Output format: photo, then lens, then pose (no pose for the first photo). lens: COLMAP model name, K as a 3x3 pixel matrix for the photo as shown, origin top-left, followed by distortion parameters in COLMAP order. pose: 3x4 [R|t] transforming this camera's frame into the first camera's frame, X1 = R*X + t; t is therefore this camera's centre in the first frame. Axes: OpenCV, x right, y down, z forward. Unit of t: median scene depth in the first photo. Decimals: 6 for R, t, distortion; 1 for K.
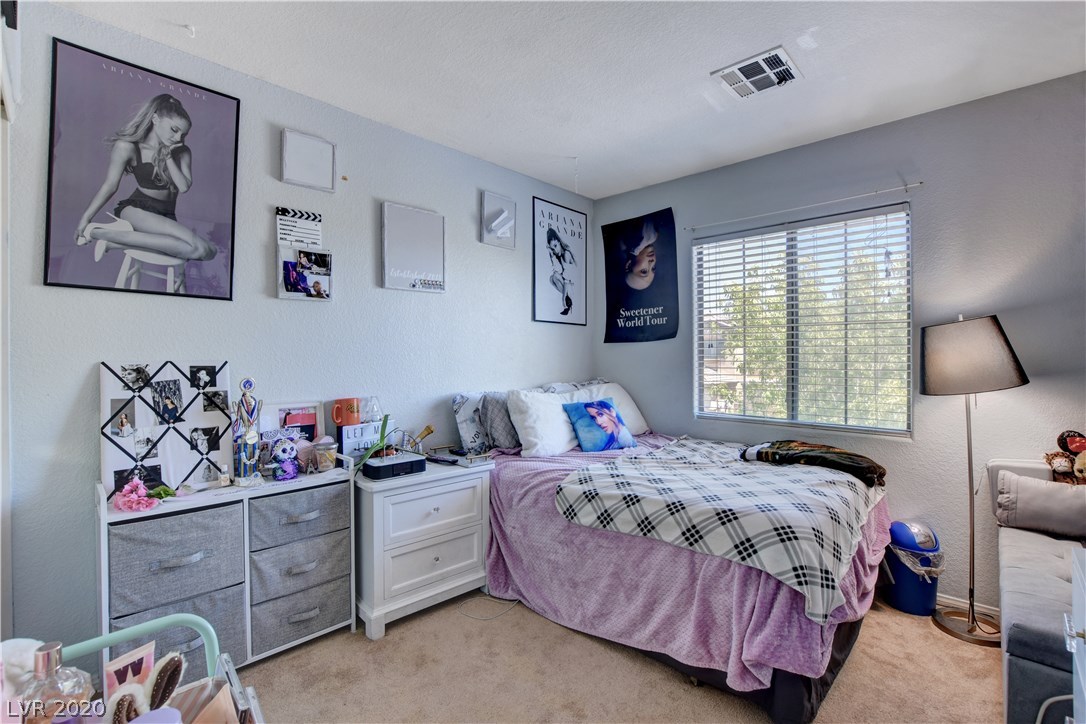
lens RADIAL K [[485.7, 0, 543.0], [0, 485.7, 362.0], [0, 0, 1]] dist [-0.024287, 0.000412]
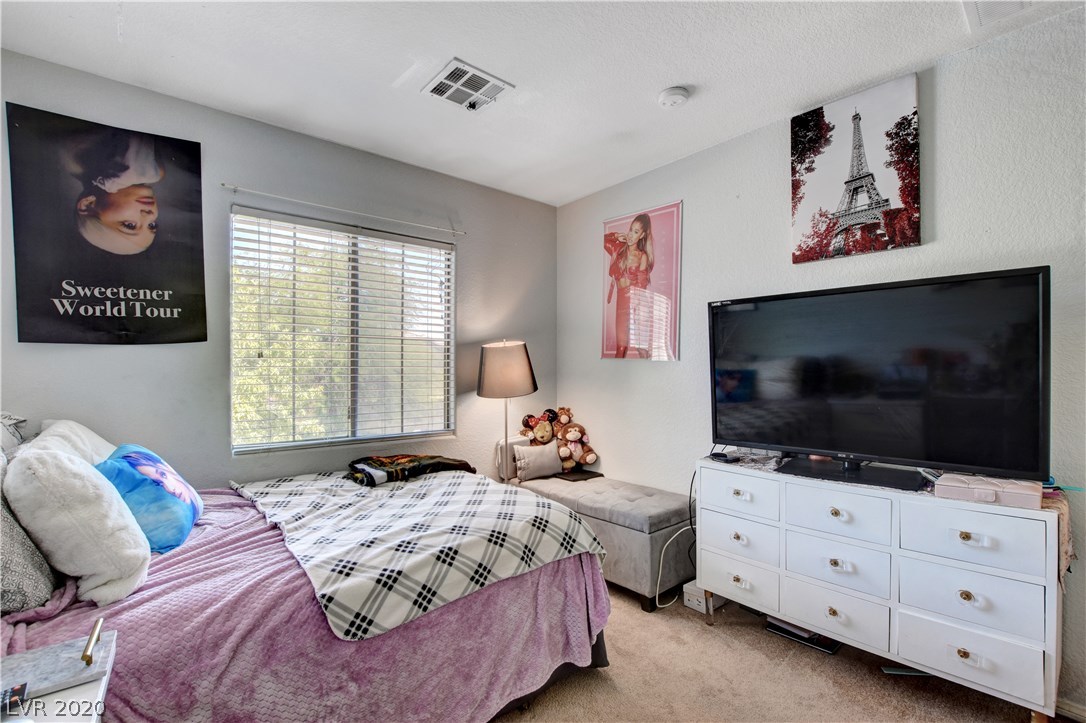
lens RADIAL K [[495.1, 0, 545.4], [0, 495.1, 375.7], [0, 0, 1]] dist [-0.025970, 0.000008]
pose [[0.088361, -0.010893, 0.996029, -0.527843], [0.012702, 0.999871, 0.009808, -0.005079], [-0.996008, 0.011785, 0.088488, 0.705691]]
